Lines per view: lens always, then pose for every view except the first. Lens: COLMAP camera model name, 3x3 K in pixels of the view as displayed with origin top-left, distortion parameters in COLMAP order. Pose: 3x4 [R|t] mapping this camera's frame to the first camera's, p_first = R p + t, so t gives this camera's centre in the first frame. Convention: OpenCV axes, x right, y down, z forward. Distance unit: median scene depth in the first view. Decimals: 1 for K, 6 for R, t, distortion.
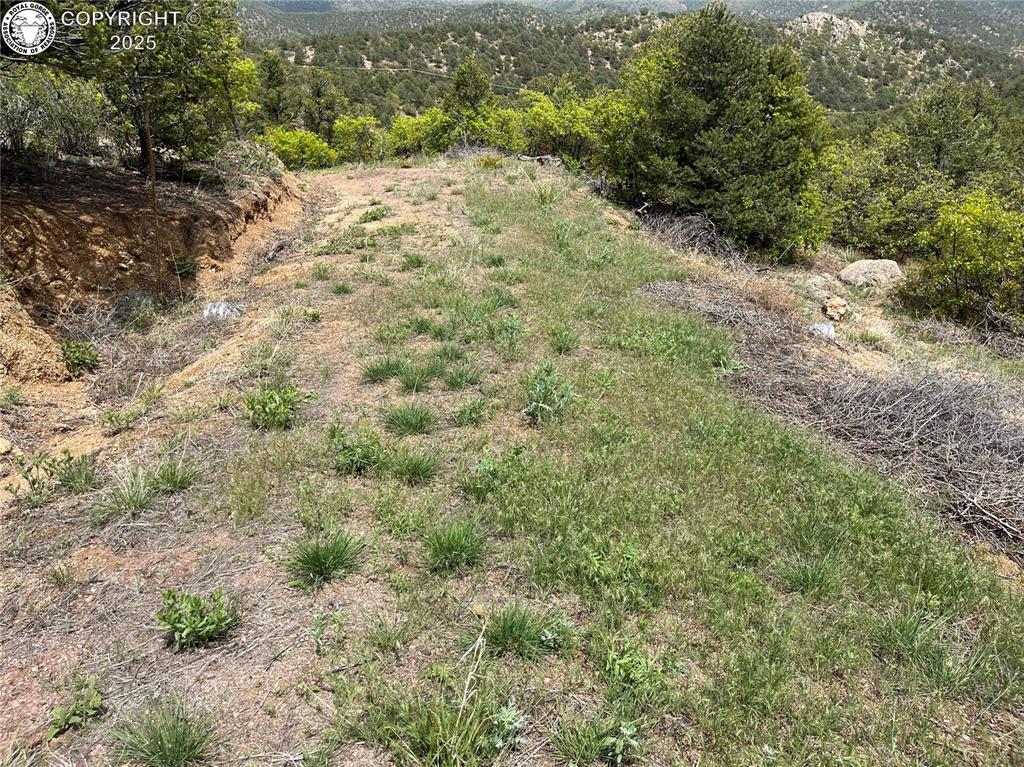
lens RADIAL K [[771.3, 0, 504.1], [0, 771.3, 388.2], [0, 0, 1]] dist [0.067948, -0.091566]
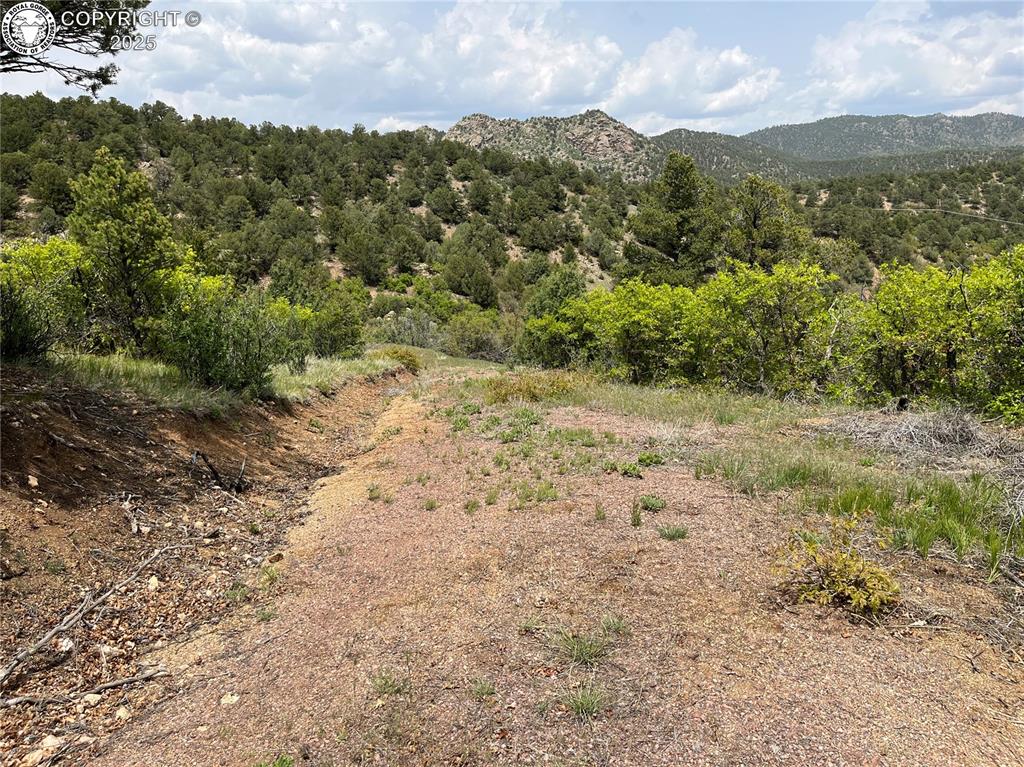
lens RADIAL K [[771.3, 0, 513.6], [0, 771.3, 389.1], [0, 0, 1]] dist [0.067948, -0.091566]
pose [[0.826460, 0.127969, -0.548259, -0.005648], [-0.216877, 0.971035, -0.100276, -0.015694], [0.519546, 0.201778, 0.830275, 0.044888]]
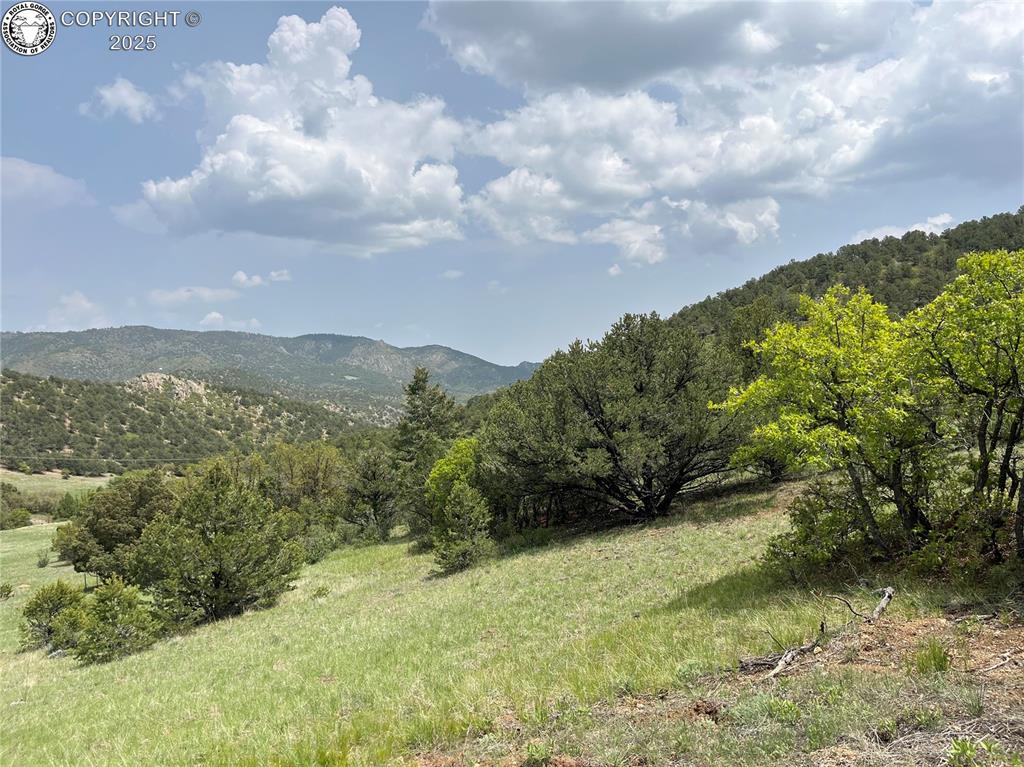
lens RADIAL K [[771.3, 0, 514.4], [0, 771.3, 382.6], [0, 0, 1]] dist [0.067948, -0.091566]
pose [[0.668832, 0.027274, 0.742913, -0.063857], [0.298580, 0.905329, -0.302043, -0.032090], [-0.680818, 0.423835, 0.597369, 0.116470]]
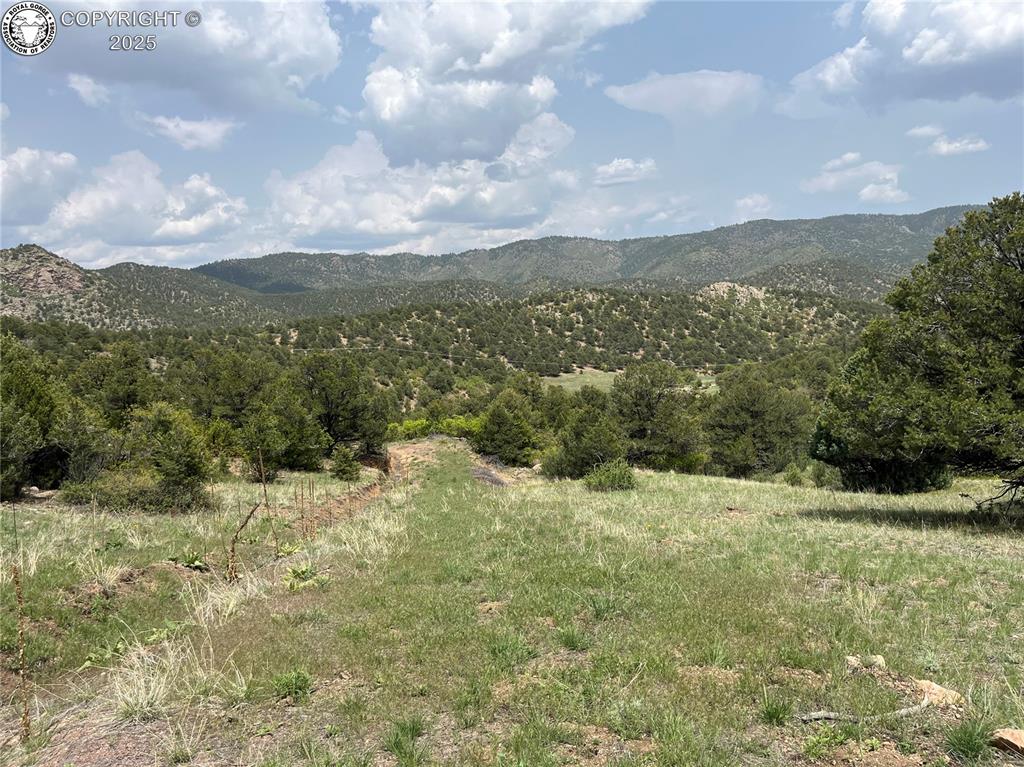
lens RADIAL K [[771.3, 0, 512.3], [0, 771.3, 387.5], [0, 0, 1]] dist [0.067948, -0.091566]
pose [[0.997112, -0.046354, 0.060156, 0.004019], [0.062618, 0.950014, -0.305864, 0.022954], [-0.042971, 0.308748, 0.950173, -0.099126]]
